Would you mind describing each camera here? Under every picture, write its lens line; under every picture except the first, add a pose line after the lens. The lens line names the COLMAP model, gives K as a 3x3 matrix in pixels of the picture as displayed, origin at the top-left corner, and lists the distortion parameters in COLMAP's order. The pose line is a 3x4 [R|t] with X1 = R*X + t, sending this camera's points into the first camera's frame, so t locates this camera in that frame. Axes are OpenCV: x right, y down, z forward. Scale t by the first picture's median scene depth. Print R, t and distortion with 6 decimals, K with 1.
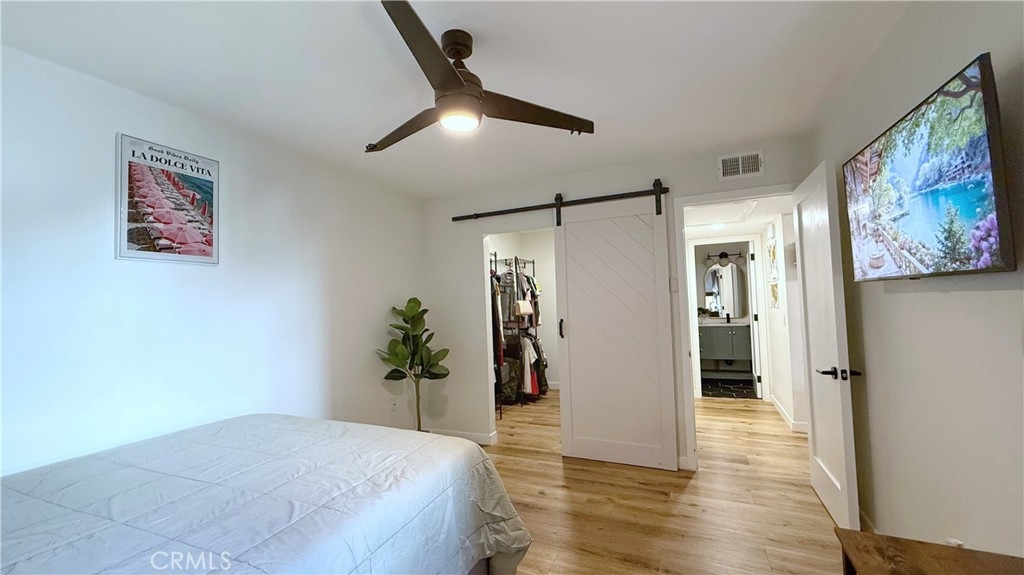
lens RADIAL K [[402.4, 0, 512.0], [0, 402.4, 287.5], [0, 0, 1]] dist [-0.000429, -0.000090]
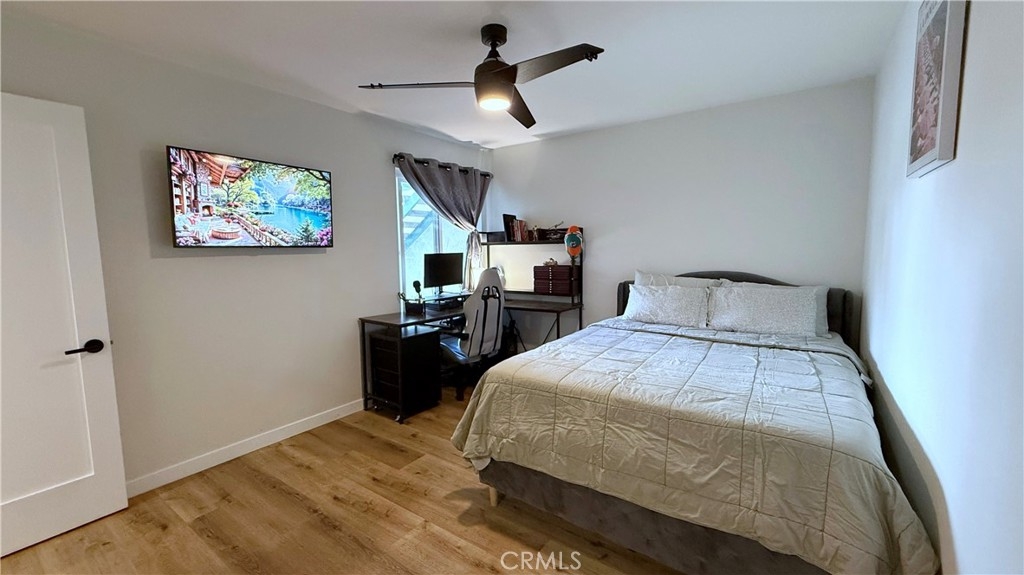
lens RADIAL K [[402.4, 0, 512.0], [0, 402.4, 287.5], [0, 0, 1]] dist [-0.000429, -0.000090]
pose [[-0.981728, 0.036334, 0.186787, -0.553055], [0.047299, 0.997388, 0.054583, 0.135430], [-0.184316, 0.062420, -0.980883, 3.151243]]
